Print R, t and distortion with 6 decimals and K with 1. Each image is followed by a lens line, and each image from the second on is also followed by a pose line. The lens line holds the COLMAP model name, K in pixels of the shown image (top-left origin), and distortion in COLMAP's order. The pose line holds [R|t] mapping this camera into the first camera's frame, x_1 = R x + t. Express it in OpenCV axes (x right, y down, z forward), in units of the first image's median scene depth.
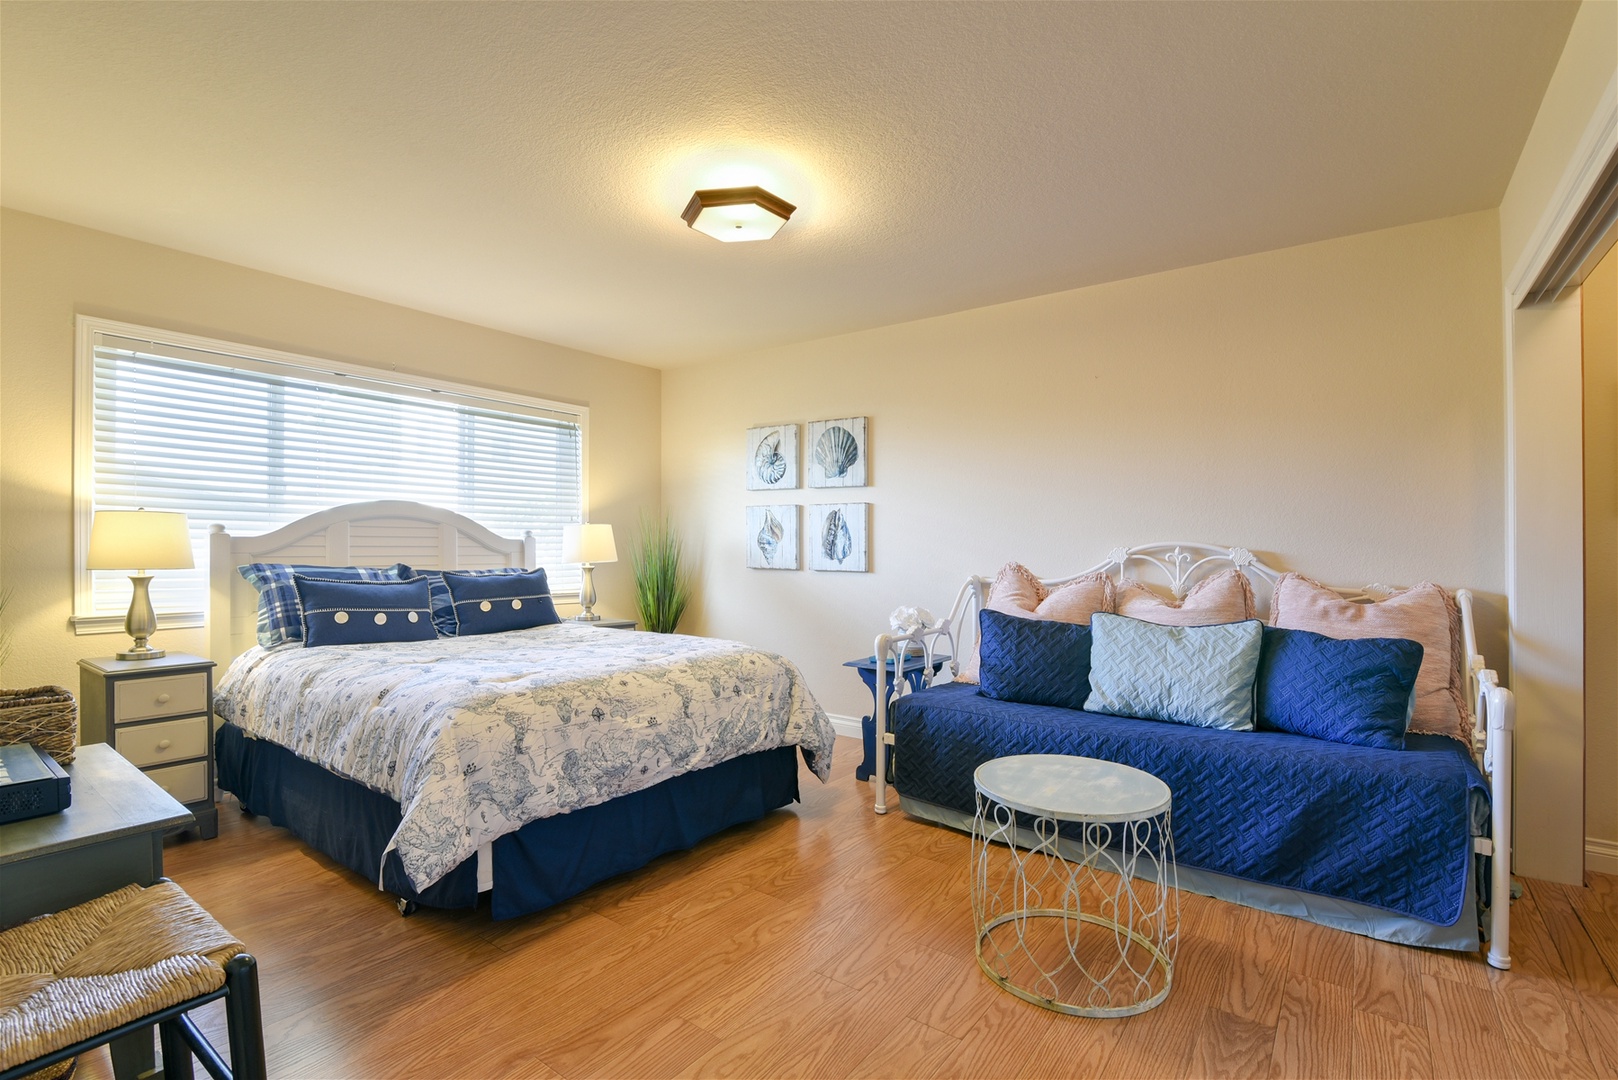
lens RADIAL K [[746.4, 0, 796.3], [0, 746.4, 542.0], [0, 0, 1]] dist [-0.014929, -0.000959]
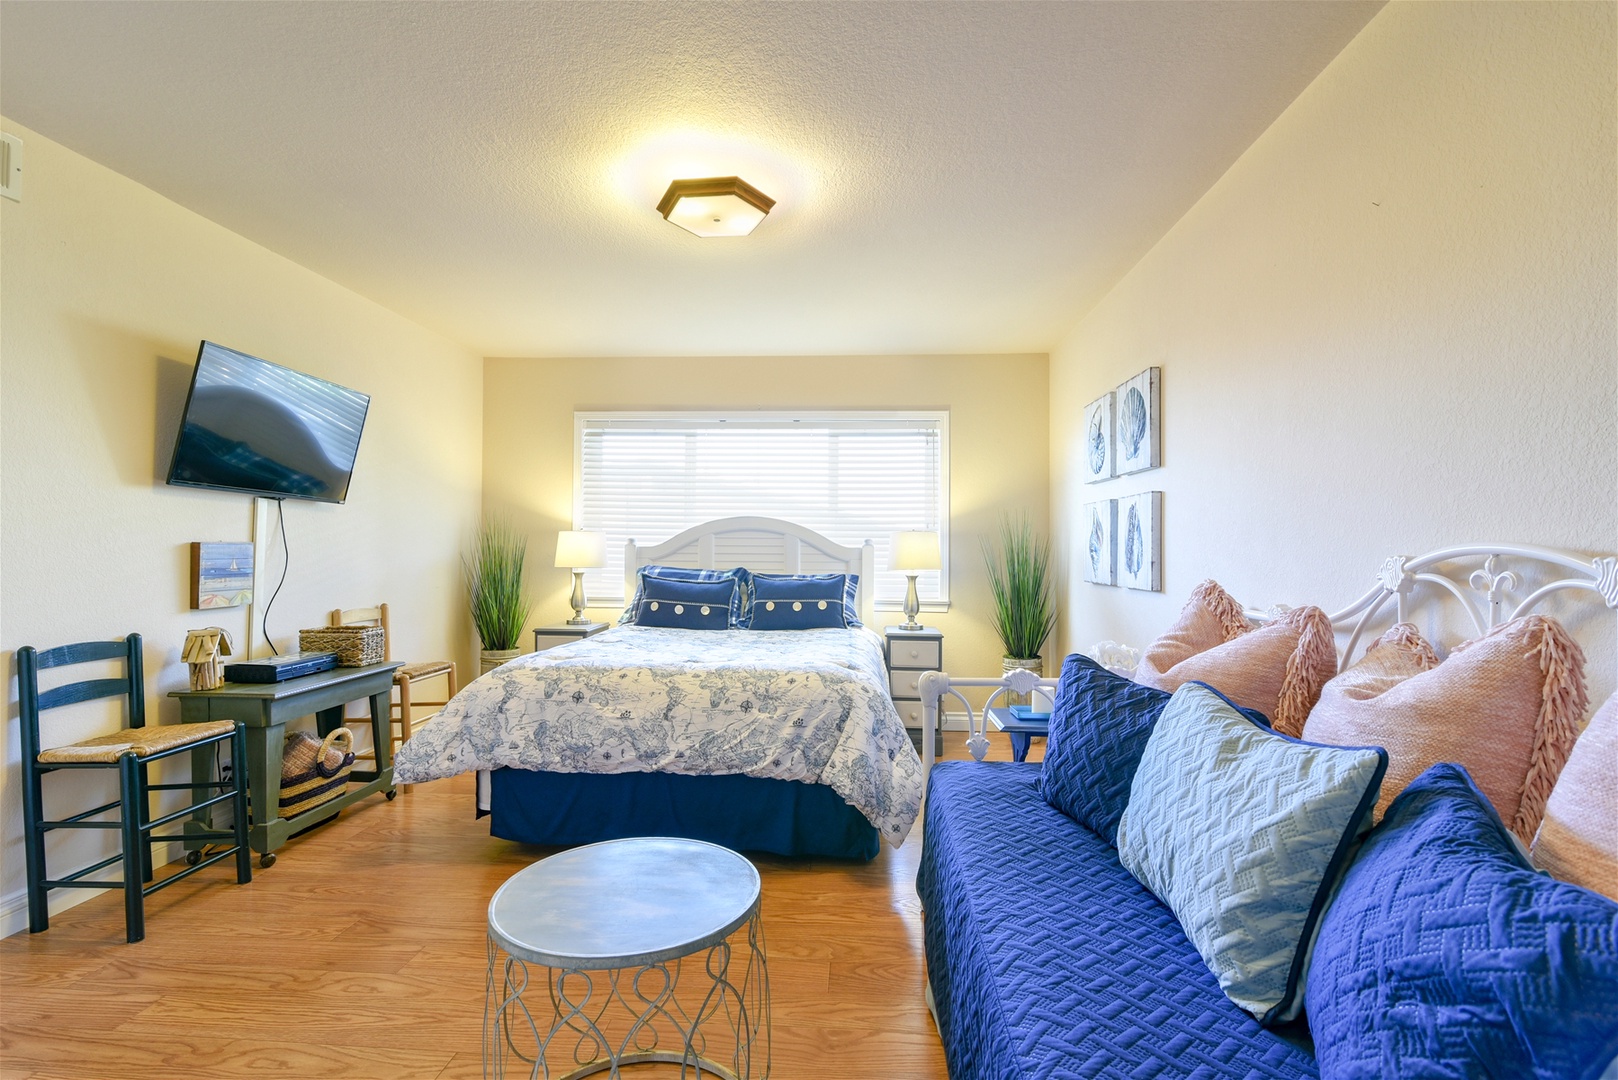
lens RADIAL K [[746.4, 0, 803.4], [0, 746.4, 546.6], [0, 0, 1]] dist [-0.014929, -0.000959]
pose [[0.555395, -0.007496, -0.831553, 0.797792], [0.001849, 0.999968, -0.007779, 0.005528], [0.831585, 0.002783, 0.555391, 0.574188]]
